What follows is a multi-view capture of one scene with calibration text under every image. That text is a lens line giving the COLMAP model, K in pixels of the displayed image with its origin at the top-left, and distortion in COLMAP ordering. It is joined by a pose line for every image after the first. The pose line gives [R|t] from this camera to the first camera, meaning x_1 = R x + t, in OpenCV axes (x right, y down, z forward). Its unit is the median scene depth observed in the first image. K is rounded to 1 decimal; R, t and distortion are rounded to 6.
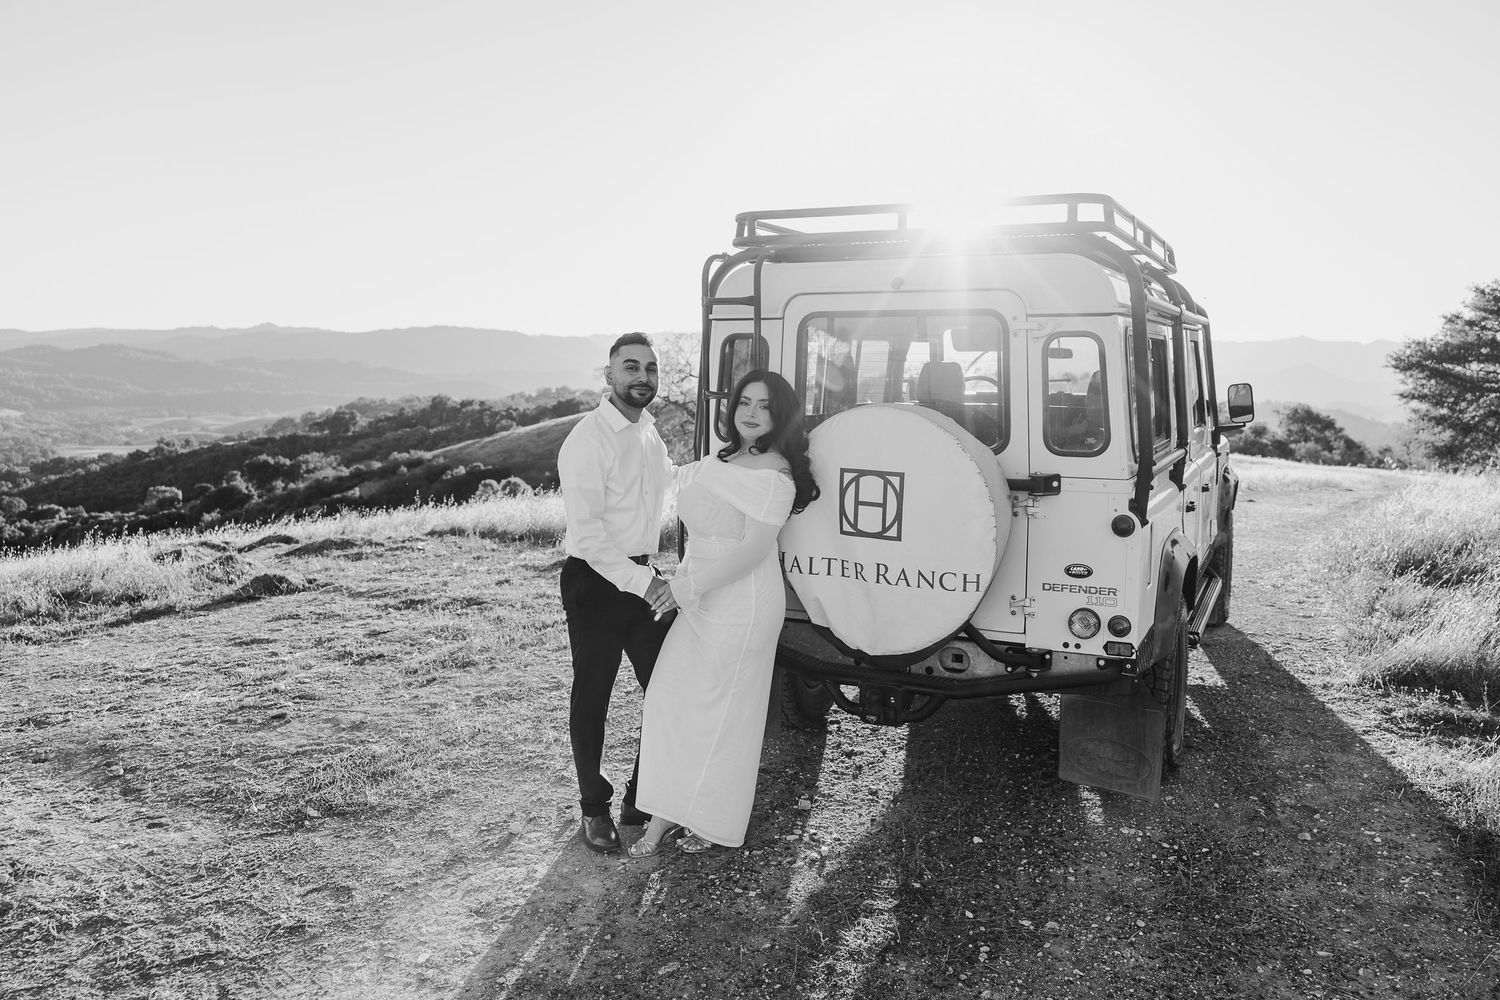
lens RADIAL K [[1165.0, 0, 750.0], [0, 1165.0, 500.0], [0, 0, 1]] dist [0.008760, 0.002252]
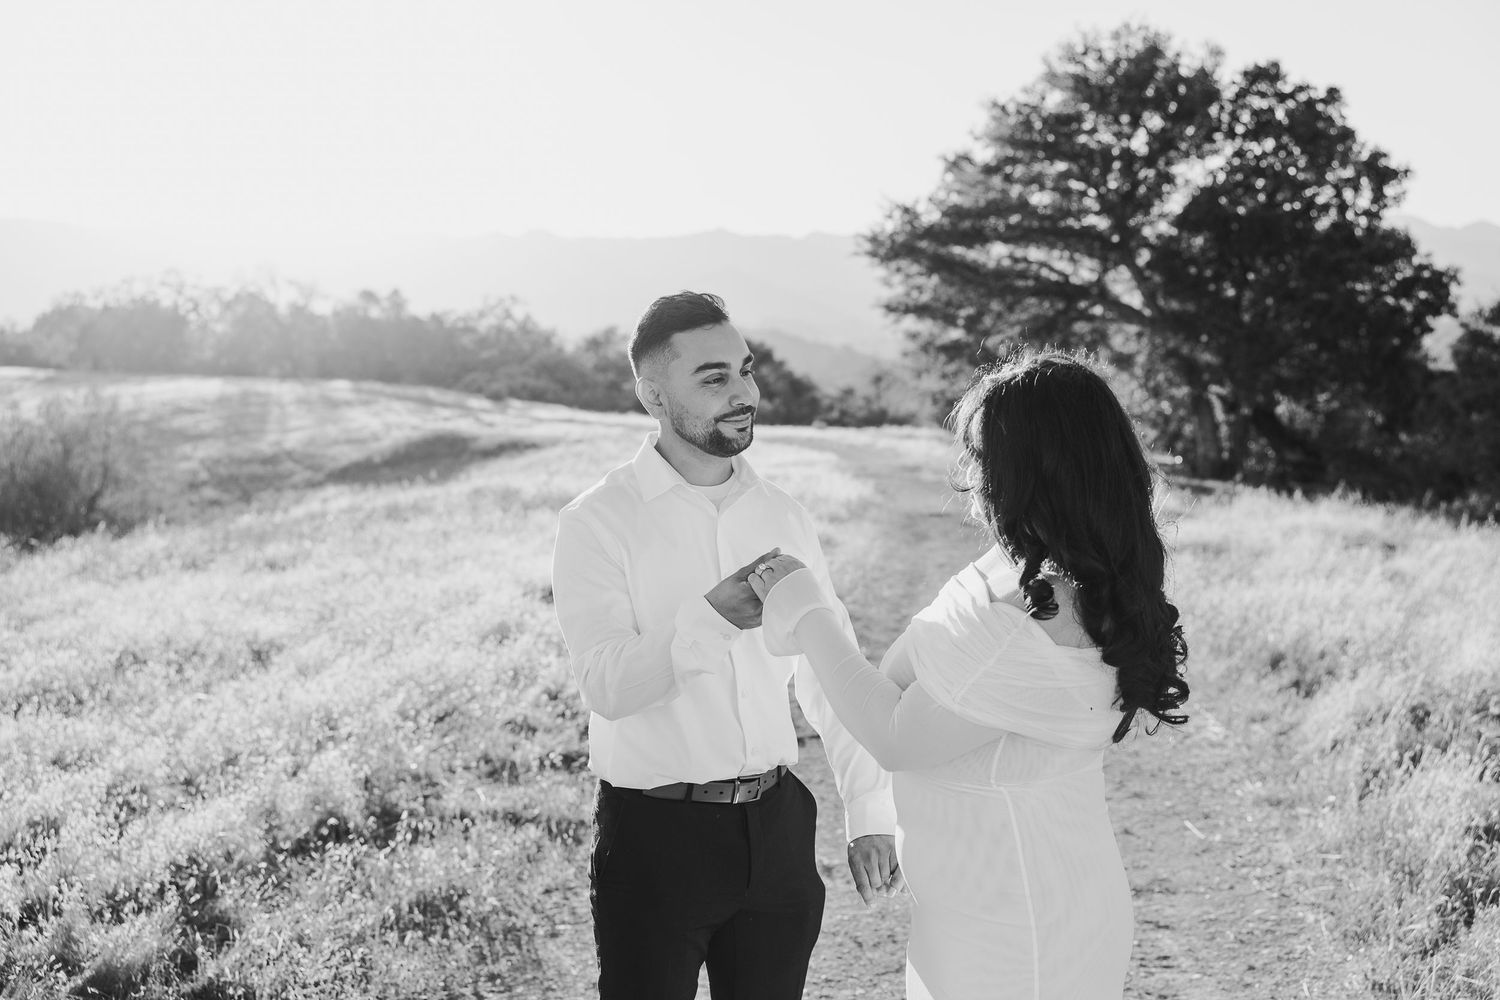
lens RADIAL K [[1791.0, 0, 750.0], [0, 1791.0, 500.0], [0, 0, 1]] dist [0.017904, 0.021432]
pose [[0.900072, -0.081837, 0.427986, 0.462405], [0.078561, 0.996587, 0.025343, -0.088001], [-0.428600, 0.010812, 0.903430, 0.924493]]
